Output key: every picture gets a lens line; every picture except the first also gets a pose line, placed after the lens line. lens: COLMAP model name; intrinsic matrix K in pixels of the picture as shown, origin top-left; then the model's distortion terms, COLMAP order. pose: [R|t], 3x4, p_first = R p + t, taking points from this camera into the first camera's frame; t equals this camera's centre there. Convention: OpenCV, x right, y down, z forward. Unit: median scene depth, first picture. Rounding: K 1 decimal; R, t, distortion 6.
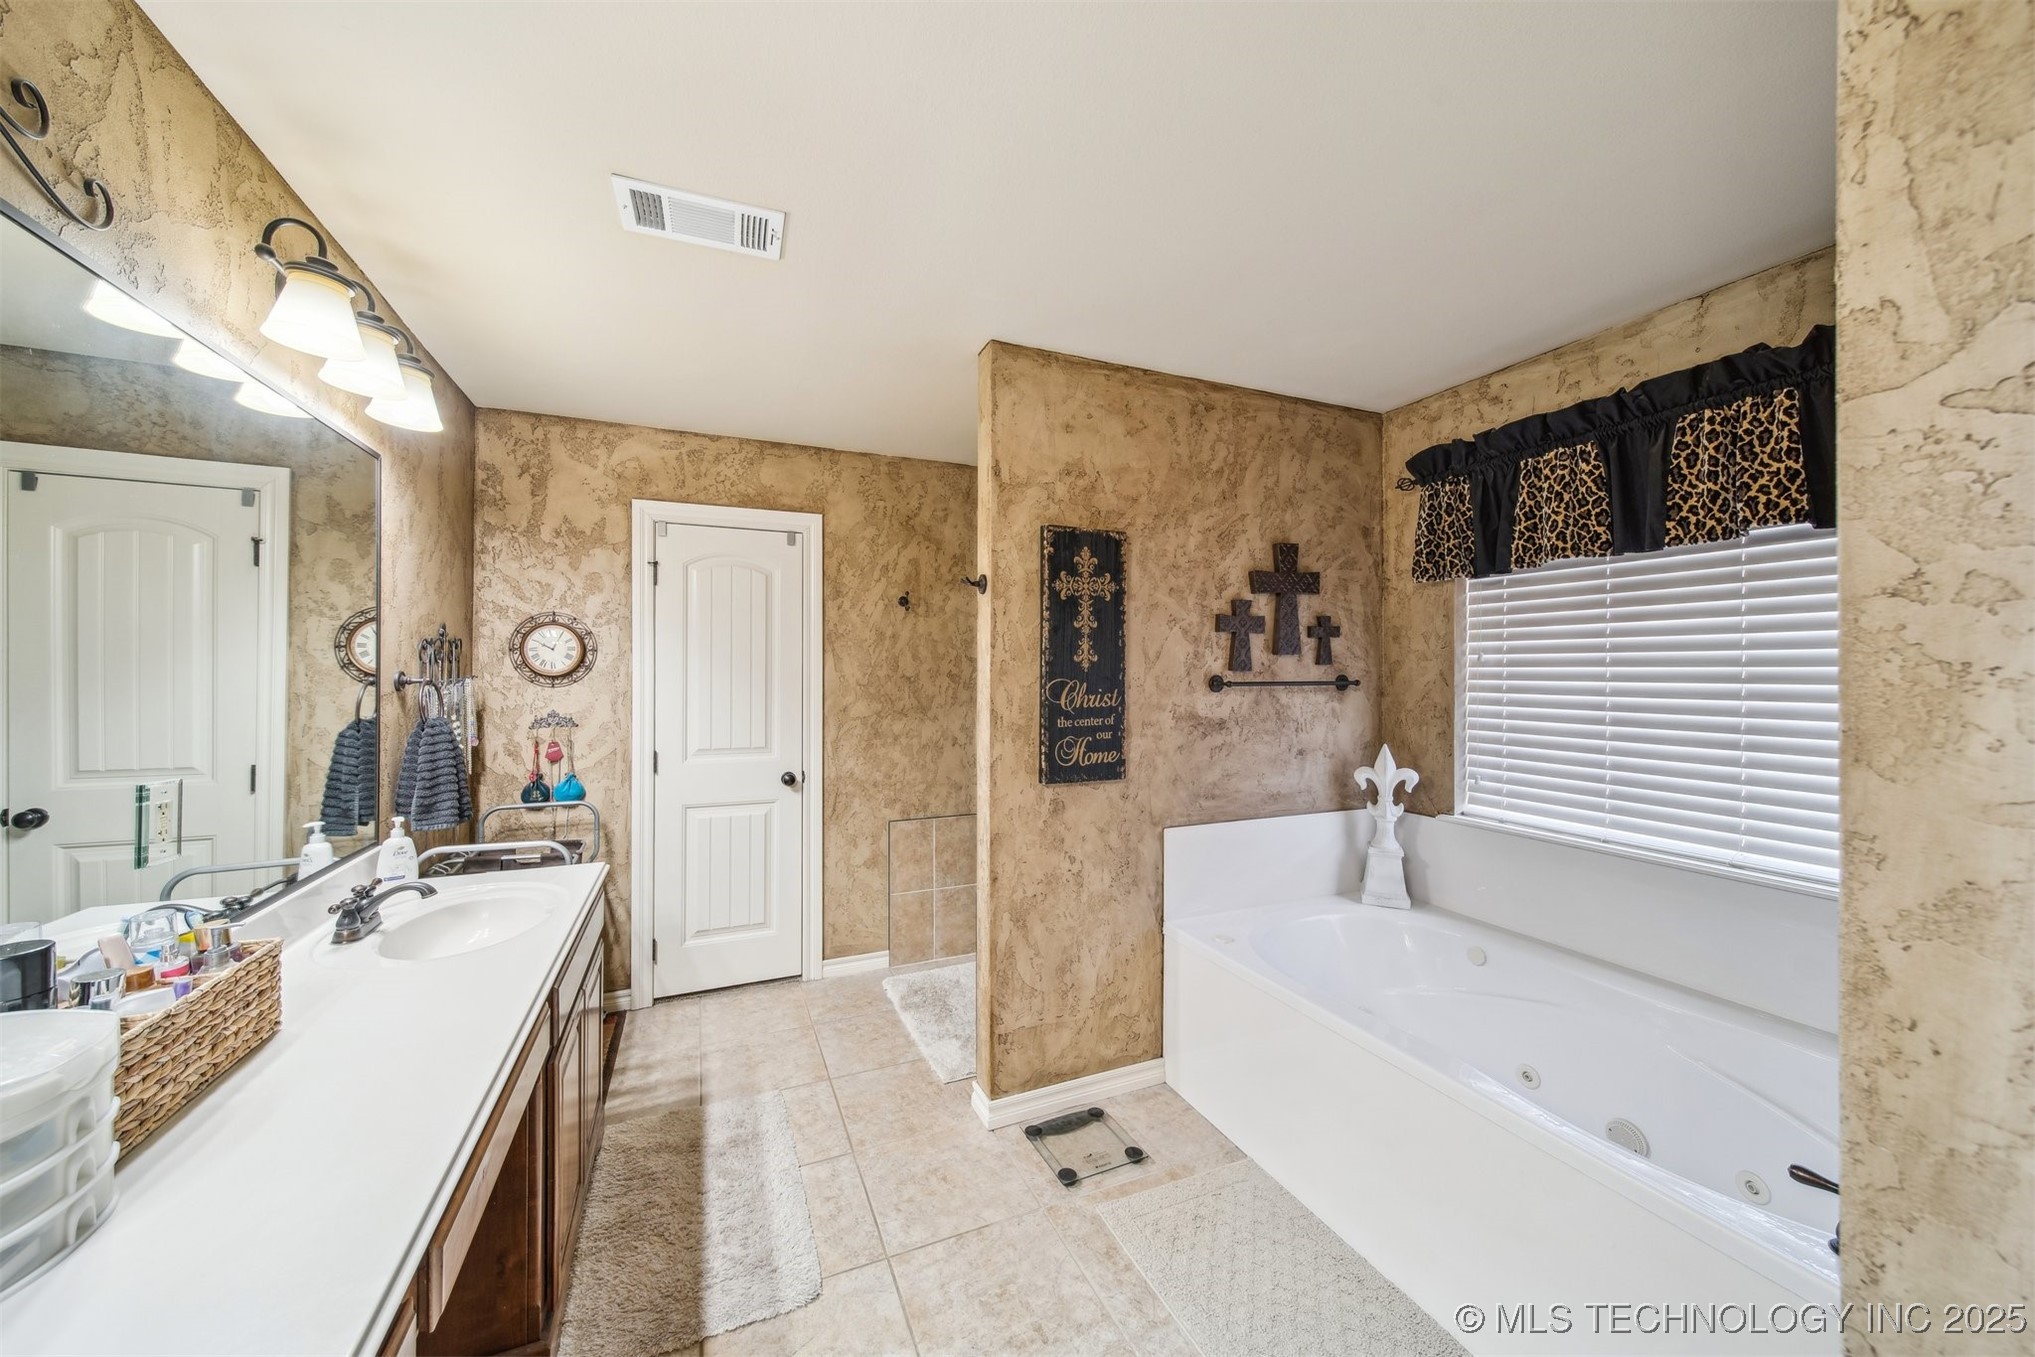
lens RADIAL K [[717.1, 0, 997.7], [0, 717.1, 673.8], [0, 0, 1]] dist [0.012067, -0.002478]
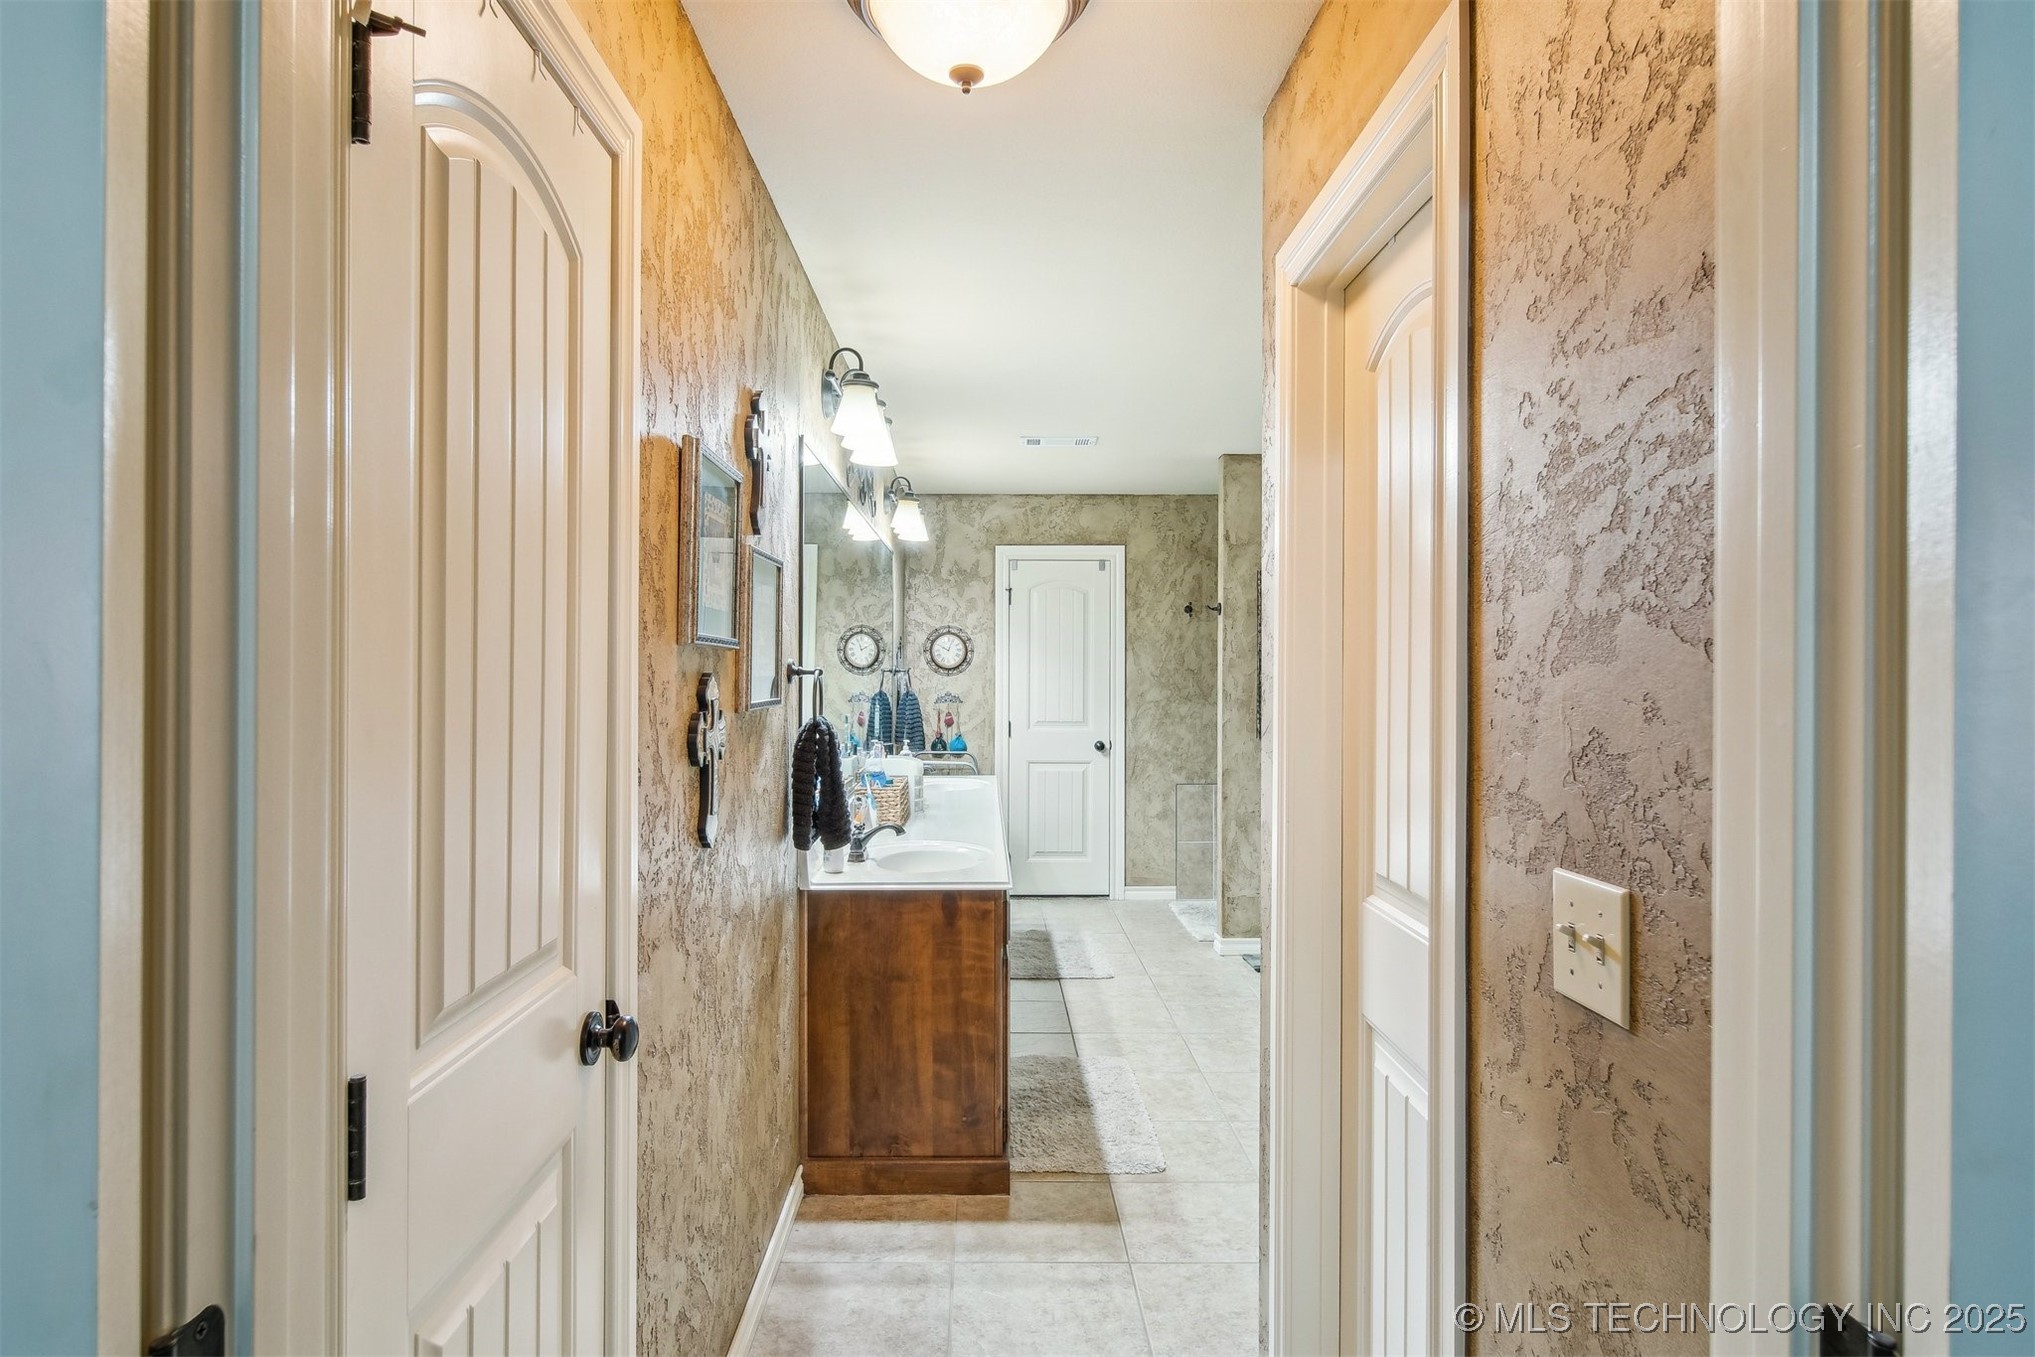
lens RADIAL K [[1112.0, 0, 994.6], [0, 1112.0, 665.1], [0, 0, 1]] dist [0.016457, 0.000096]
pose [[0.927460, 0.000434, -0.373923, 0.328160], [-0.001638, 0.999994, -0.002900, 0.002787], [0.373920, 0.003302, 0.927455, -1.082211]]
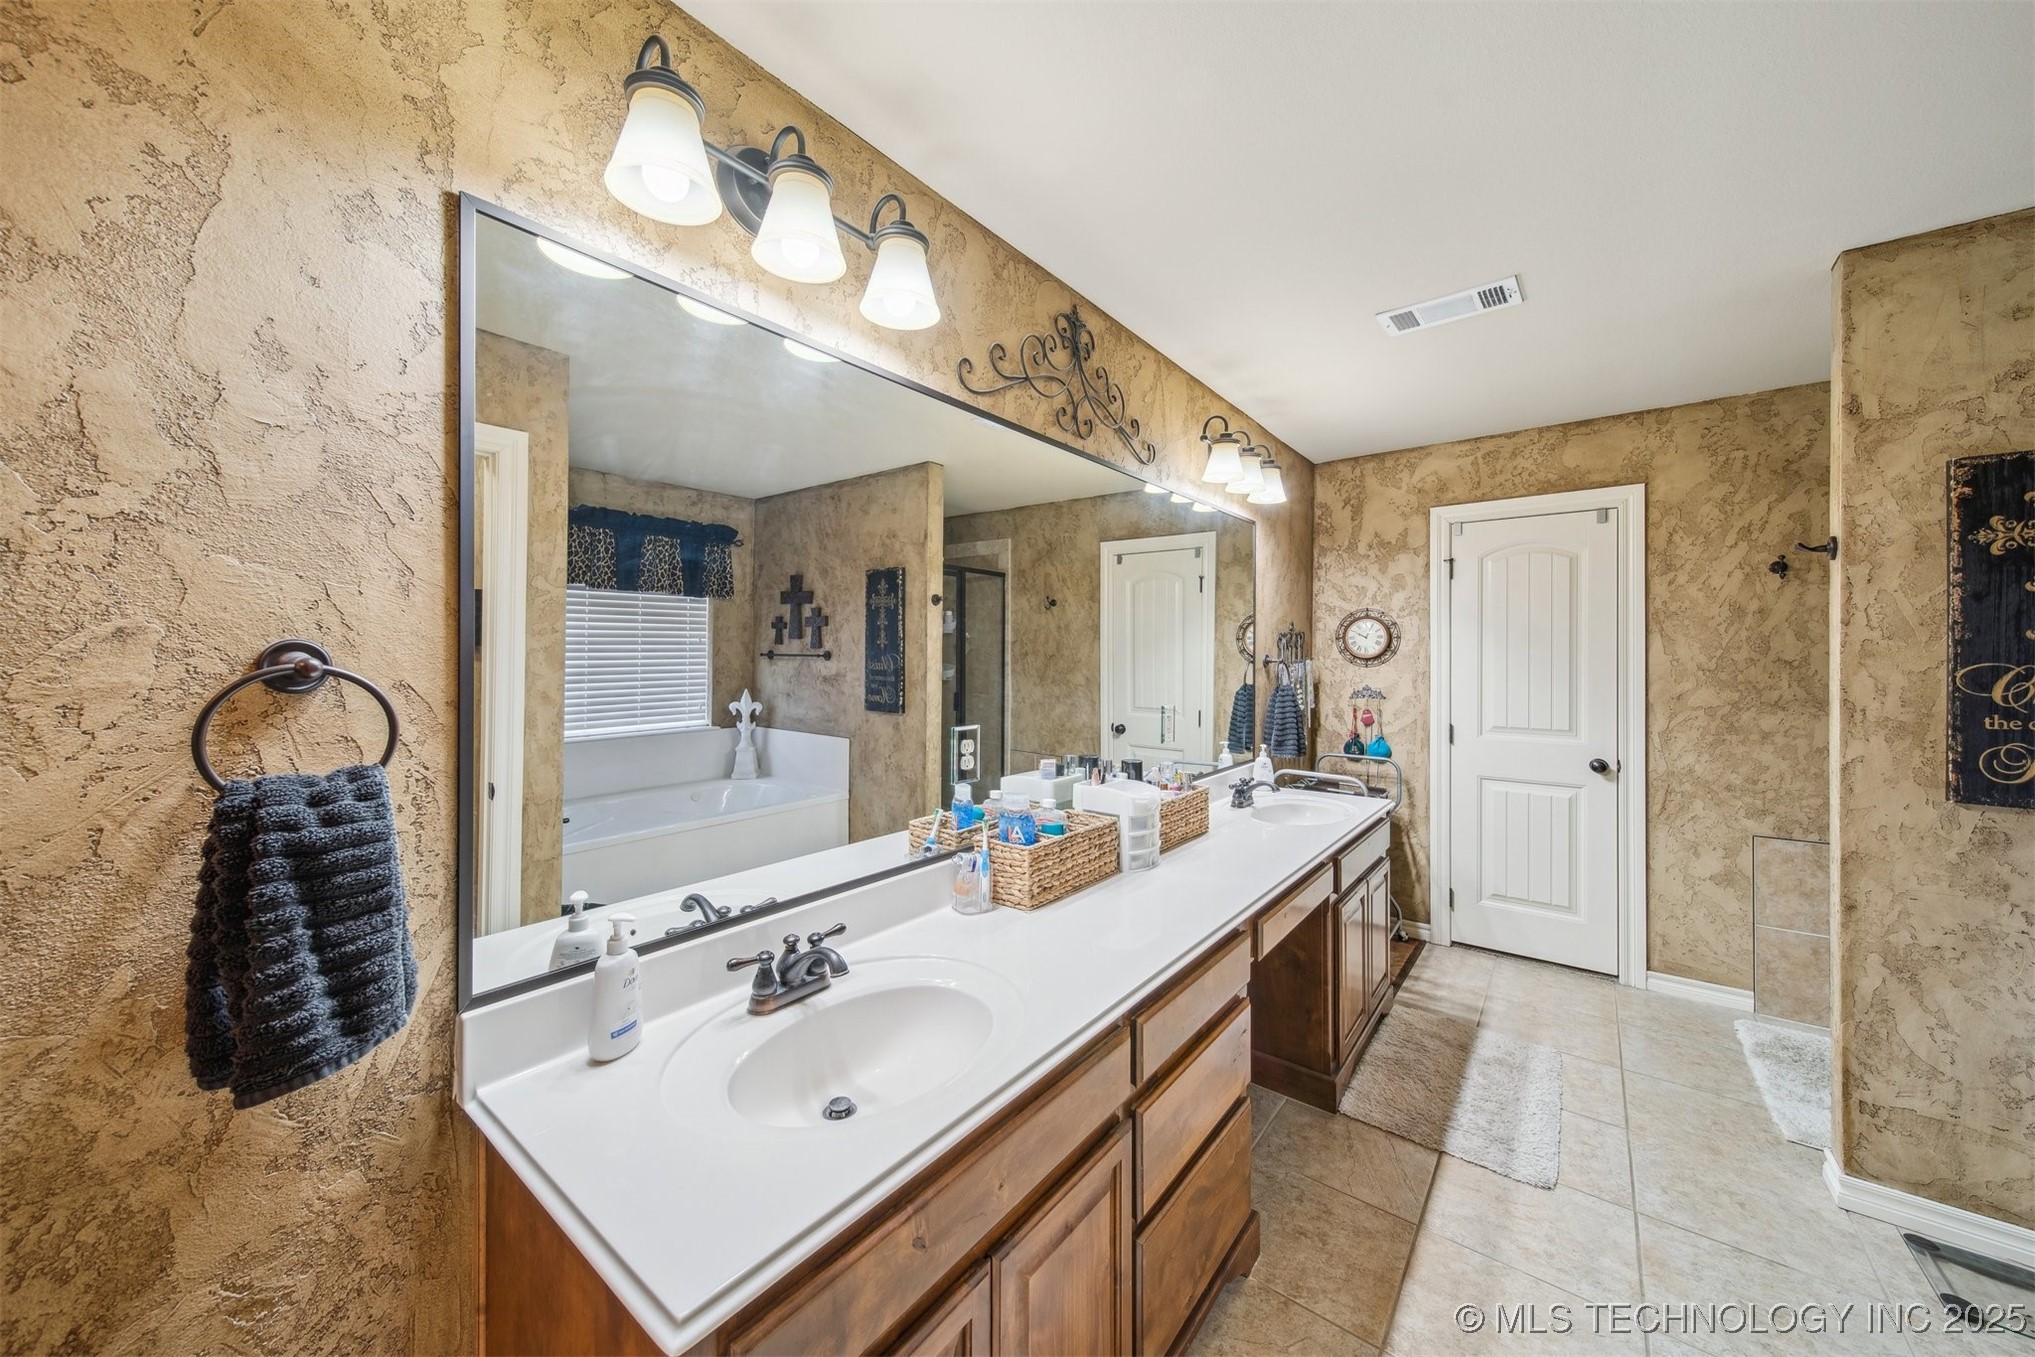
lens RADIAL K [[722.8, 0, 998.7], [0, 722.8, 653.7], [0, 0, 1]] dist [0.013732, -0.003008]
pose [[0.478571, -0.003133, -0.878043, 0.199164], [-0.001808, 0.999988, -0.004554, 0.001890], [0.878047, 0.003767, 0.478560, -0.190787]]
